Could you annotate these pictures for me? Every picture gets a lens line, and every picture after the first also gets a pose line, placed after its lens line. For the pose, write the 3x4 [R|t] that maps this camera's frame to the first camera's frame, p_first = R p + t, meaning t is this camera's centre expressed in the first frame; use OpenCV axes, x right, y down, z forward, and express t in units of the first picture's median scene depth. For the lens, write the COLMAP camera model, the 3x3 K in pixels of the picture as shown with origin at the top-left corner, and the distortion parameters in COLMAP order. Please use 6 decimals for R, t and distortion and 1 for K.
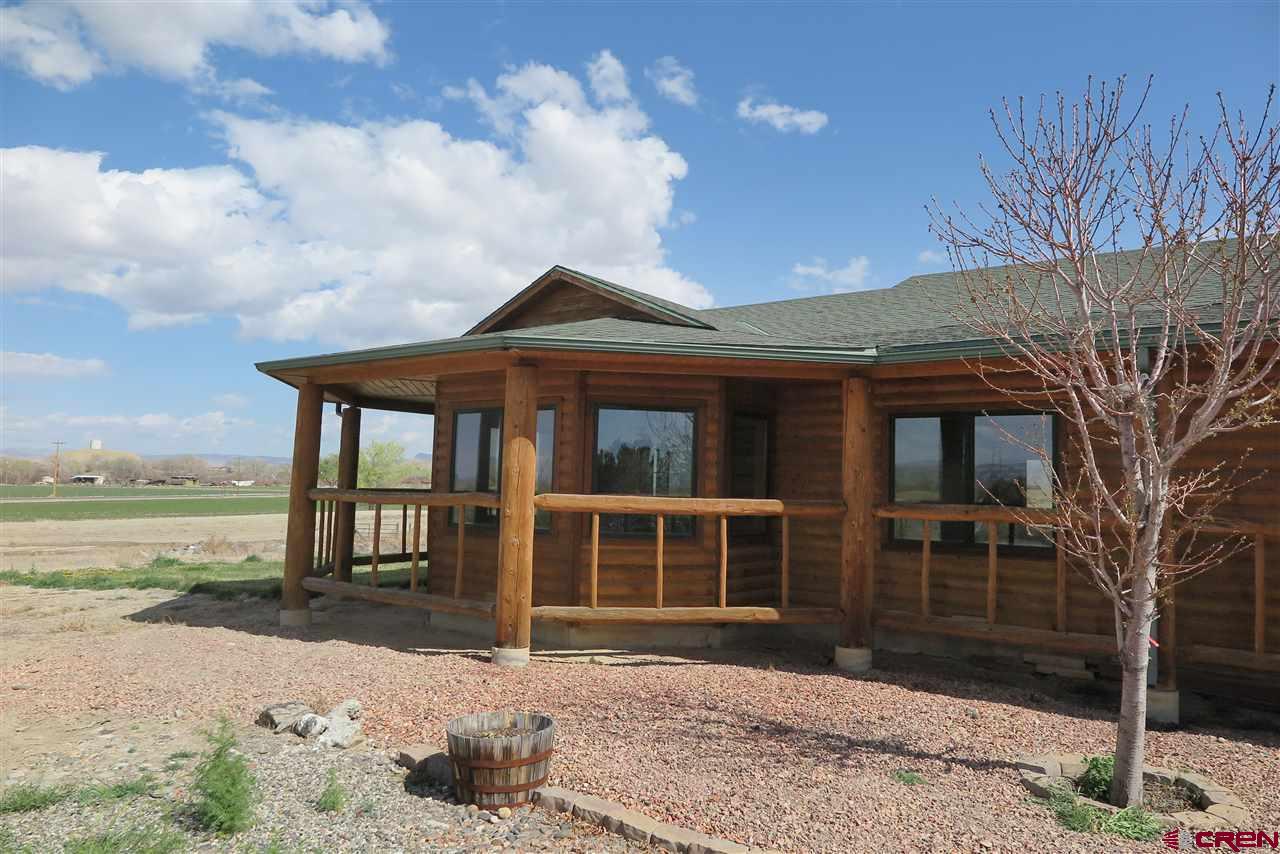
lens RADIAL K [[878.0, 0, 626.7], [0, 878.0, 432.8], [0, 0, 1]] dist [-0.013672, 0.005444]
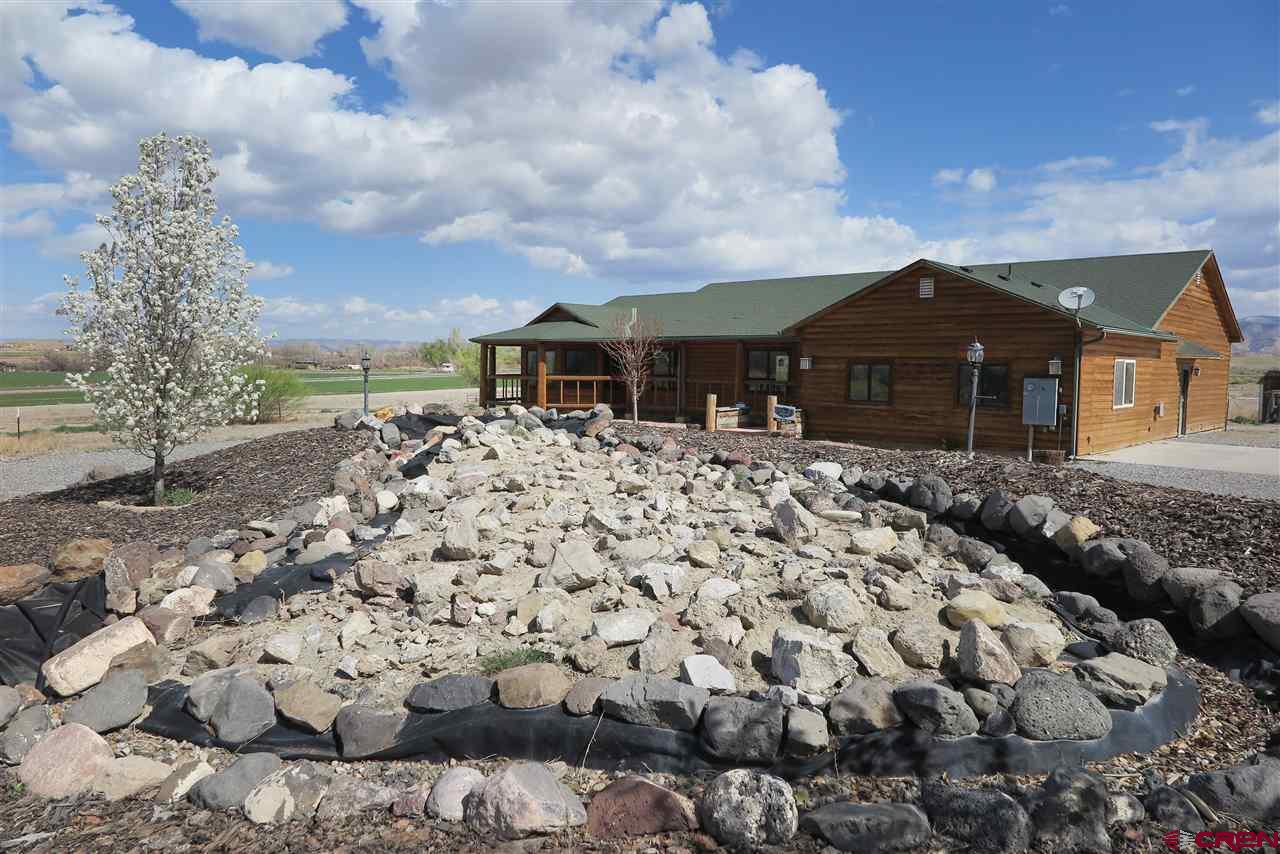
lens RADIAL K [[878.0, 0, 633.0], [0, 878.0, 382.4], [0, 0, 1]] dist [-0.013672, 0.005444]
pose [[0.994666, -0.018405, -0.101494, 0.563298], [0.026896, 0.996192, 0.082935, -0.177936], [0.099581, -0.085222, 0.991373, -2.359385]]
